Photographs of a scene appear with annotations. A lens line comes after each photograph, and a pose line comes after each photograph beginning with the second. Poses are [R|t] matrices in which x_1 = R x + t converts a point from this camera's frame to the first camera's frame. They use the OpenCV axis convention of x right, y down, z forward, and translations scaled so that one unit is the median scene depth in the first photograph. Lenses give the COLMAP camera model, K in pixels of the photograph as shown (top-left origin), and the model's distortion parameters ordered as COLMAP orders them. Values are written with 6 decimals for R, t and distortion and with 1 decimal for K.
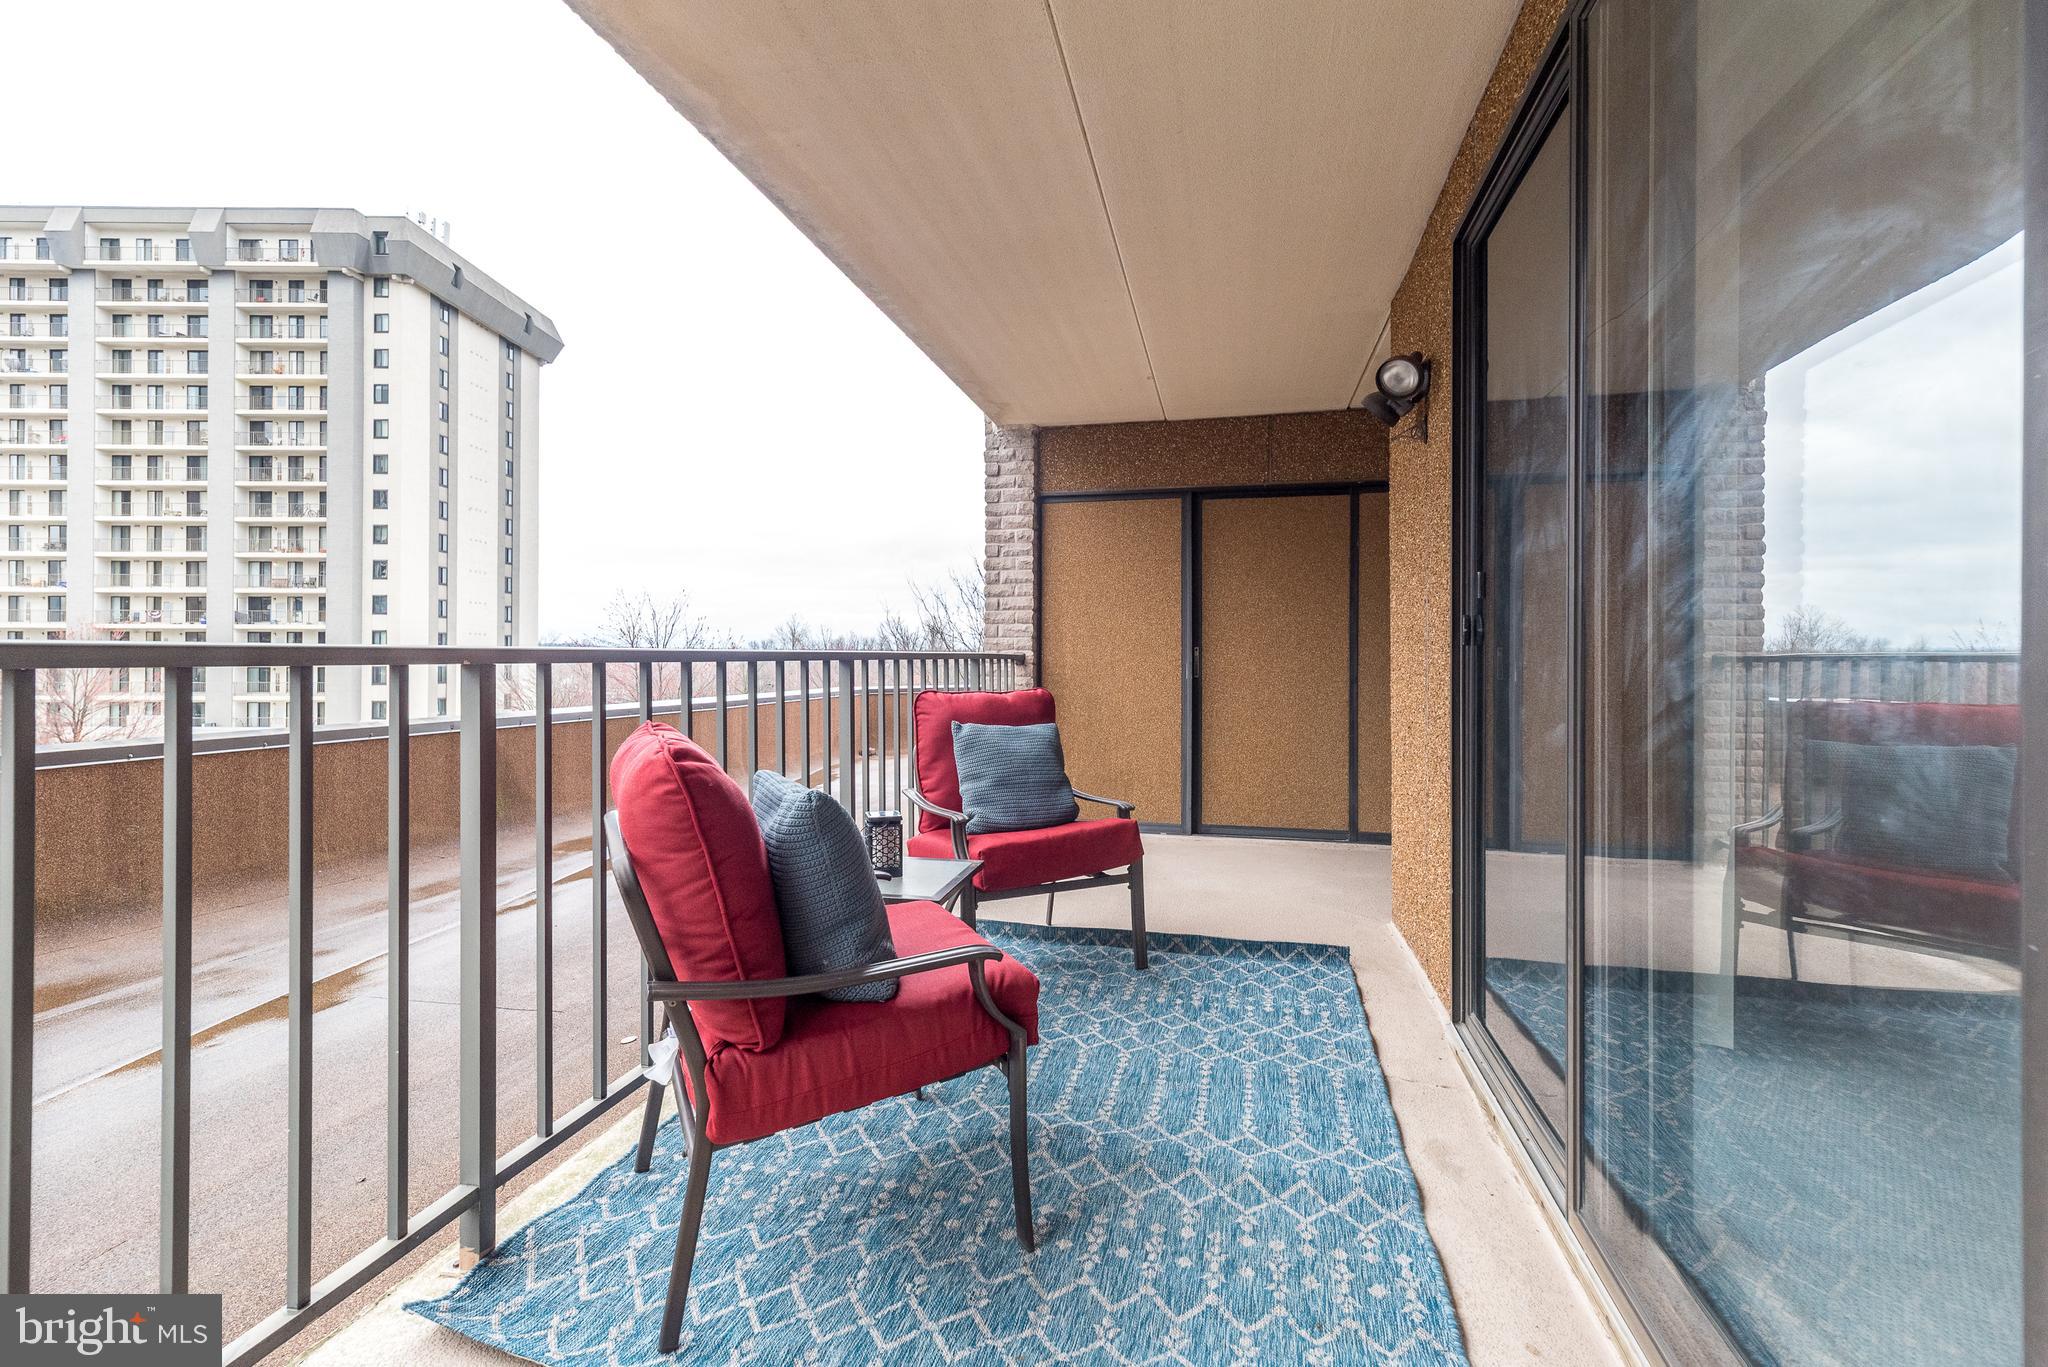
lens RADIAL K [[891.4, 0, 1024.3], [0, 891.4, 668.4], [0, 0, 1]] dist [0.004228, 0.000668]
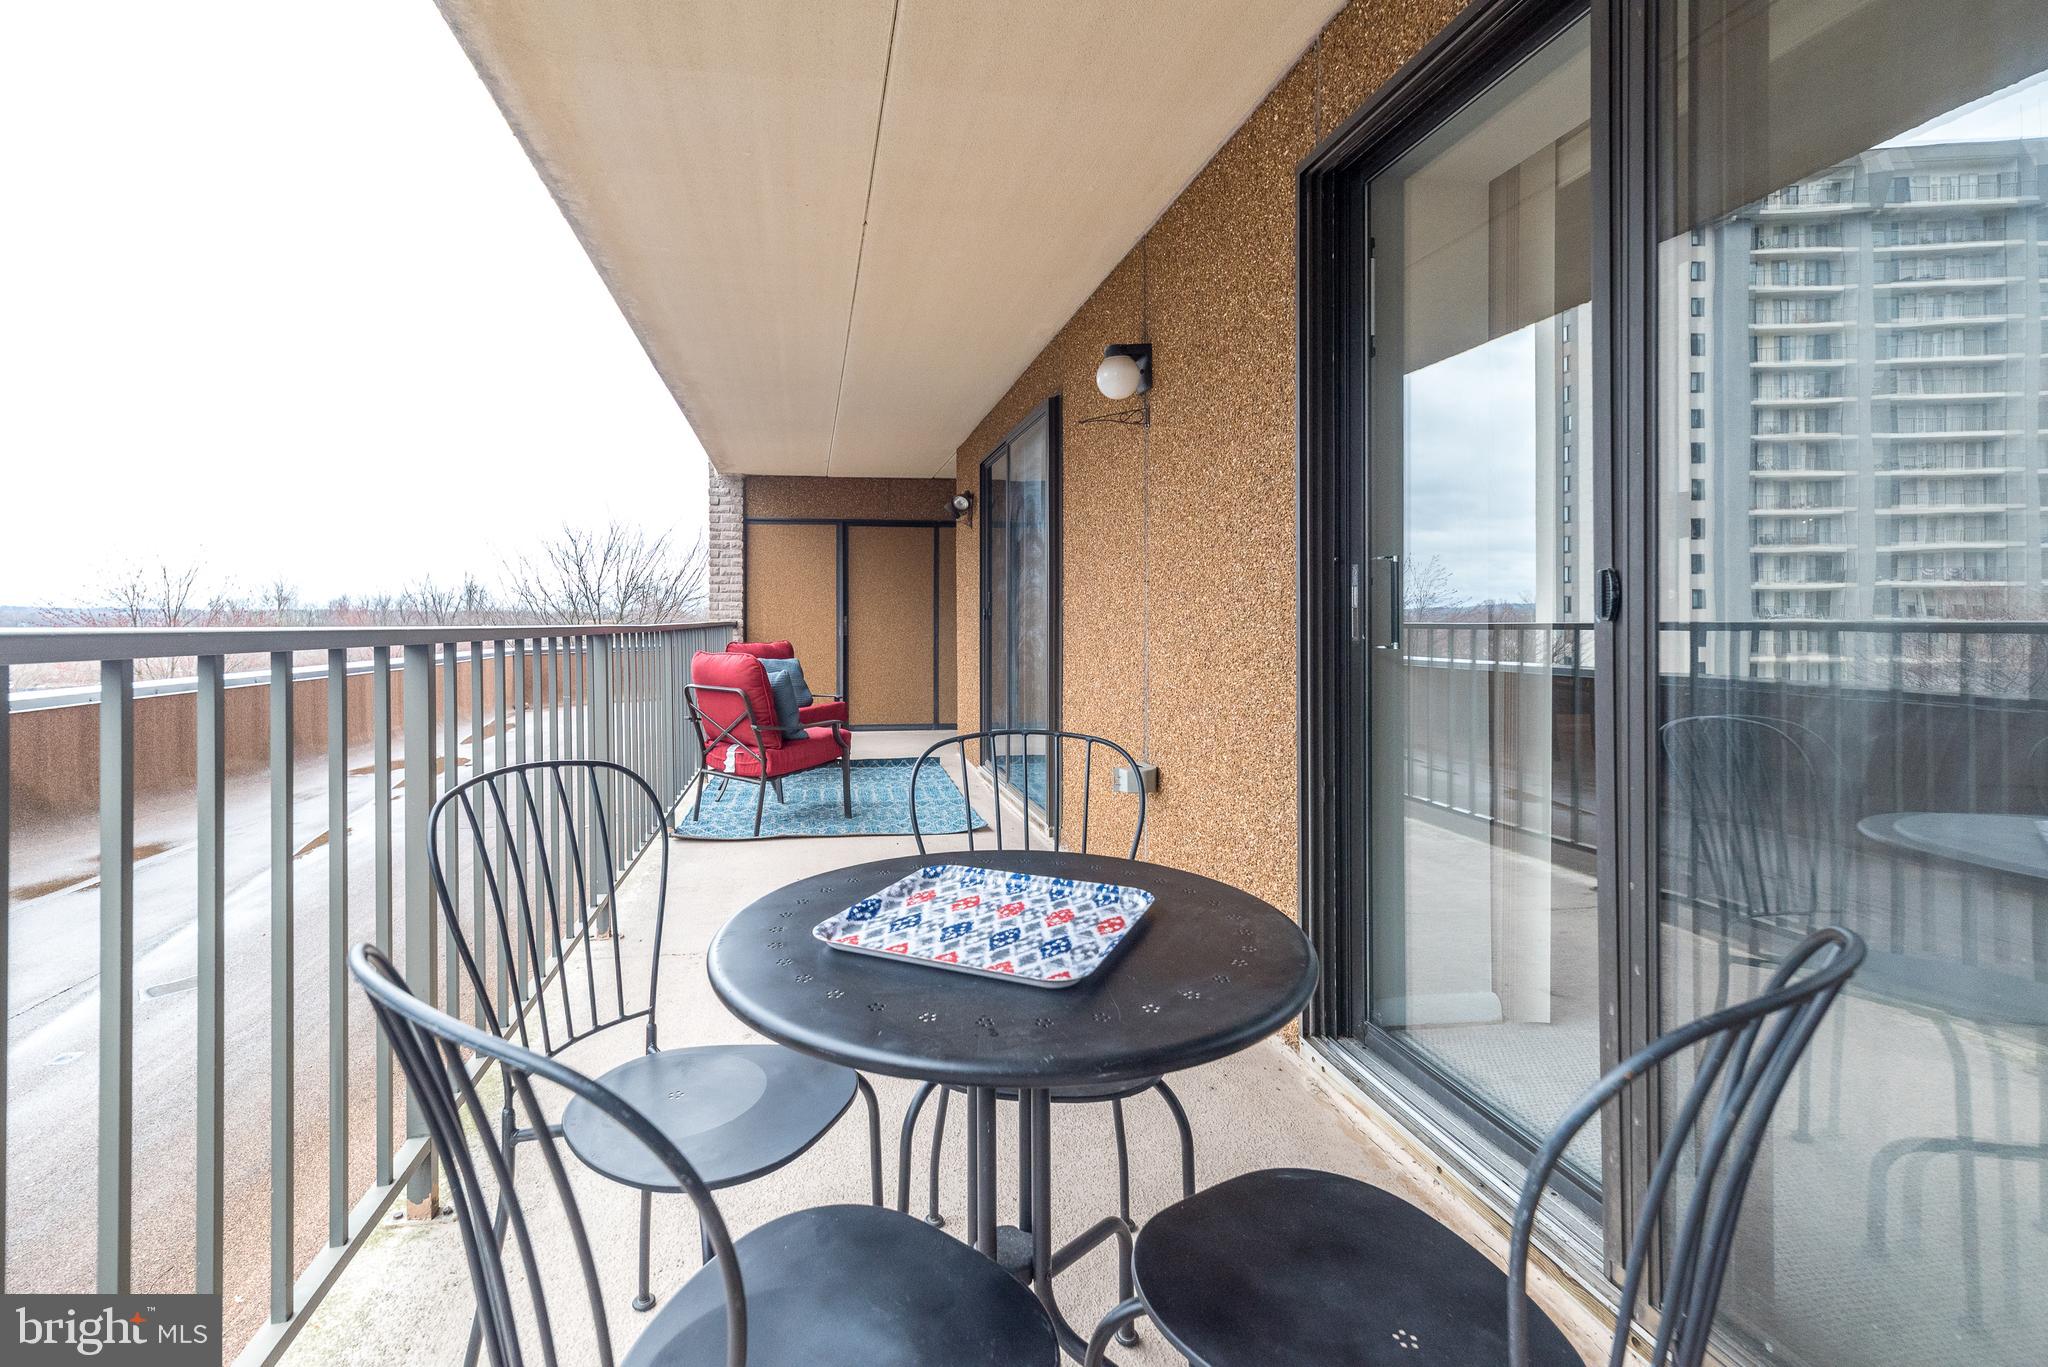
lens RADIAL K [[887.0, 0, 1021.9], [0, 887.0, 675.1], [0, 0, 1]] dist [0.004522, 0.000585]
pose [[0.893903, -0.031659, 0.447142, -0.252672], [0.008893, 0.998559, 0.052923, -0.000272], [-0.448173, -0.043332, 0.892896, -0.604821]]
